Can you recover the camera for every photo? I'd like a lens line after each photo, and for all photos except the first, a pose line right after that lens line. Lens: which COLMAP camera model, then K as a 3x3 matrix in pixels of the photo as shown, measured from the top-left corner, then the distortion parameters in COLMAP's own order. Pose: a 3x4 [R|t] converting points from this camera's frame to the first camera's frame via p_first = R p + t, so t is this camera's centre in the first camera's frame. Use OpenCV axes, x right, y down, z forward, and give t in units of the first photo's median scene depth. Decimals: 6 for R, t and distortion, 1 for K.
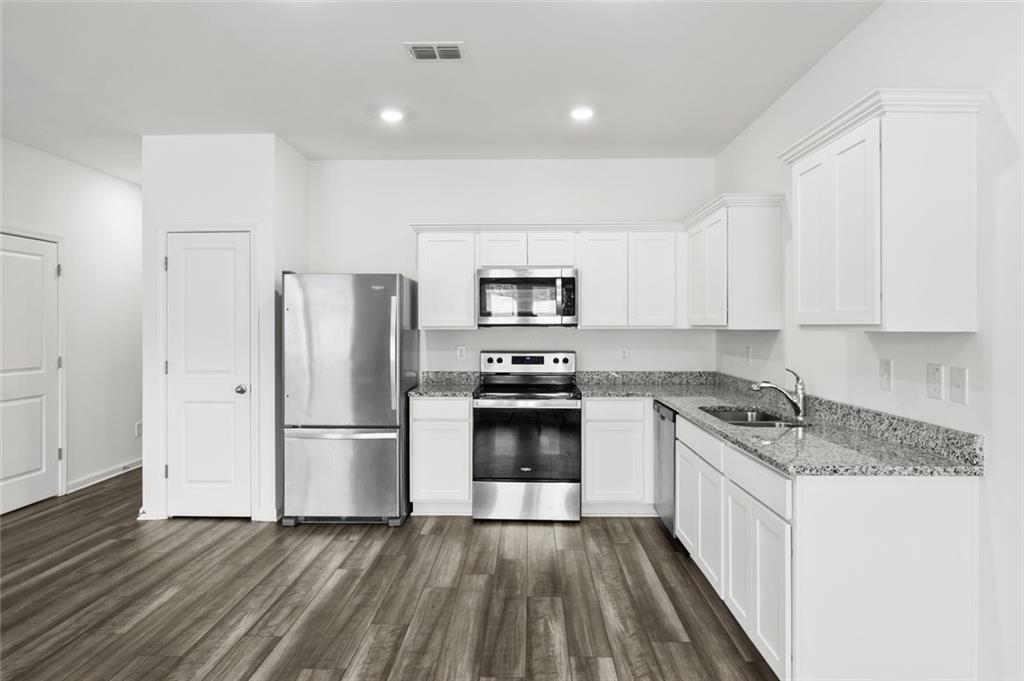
lens RADIAL K [[605.7, 0, 514.2], [0, 605.7, 327.5], [0, 0, 1]] dist [-0.013210, 0.001255]
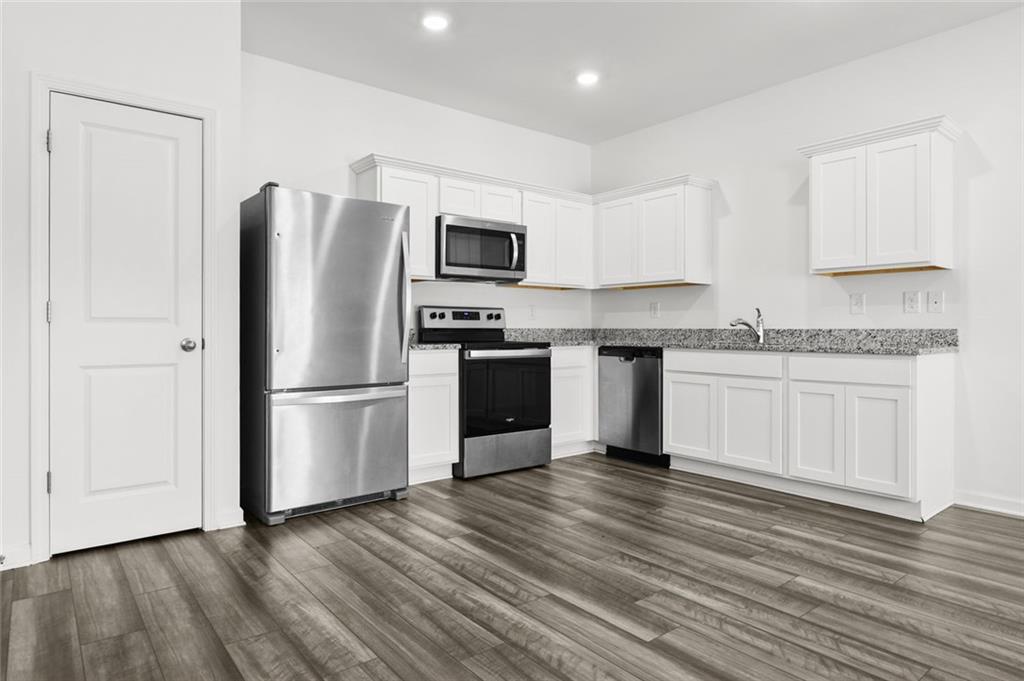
lens RADIAL K [[605.7, 0, 514.2], [0, 605.7, 327.5], [0, 0, 1]] dist [-0.013210, 0.001255]
pose [[0.764593, 0.001066, 0.644513, -0.791099], [-0.000158, 0.999999, -0.001467, 0.107458], [-0.644514, 0.001020, 0.764592, 0.299911]]
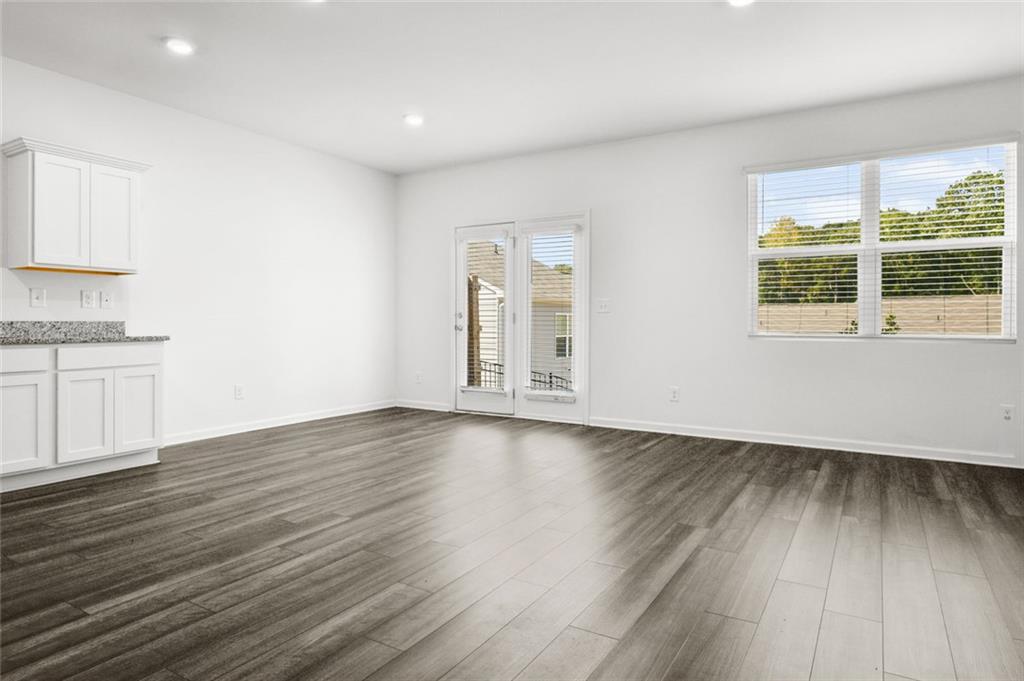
lens RADIAL K [[605.7, 0, 514.2], [0, 605.7, 327.5], [0, 0, 1]] dist [-0.013210, 0.001255]
pose [[-0.869190, -0.006853, 0.494430, -0.993224], [-0.002954, 0.999958, 0.008667, 0.107737], [-0.494469, 0.006073, -0.869174, 1.356731]]
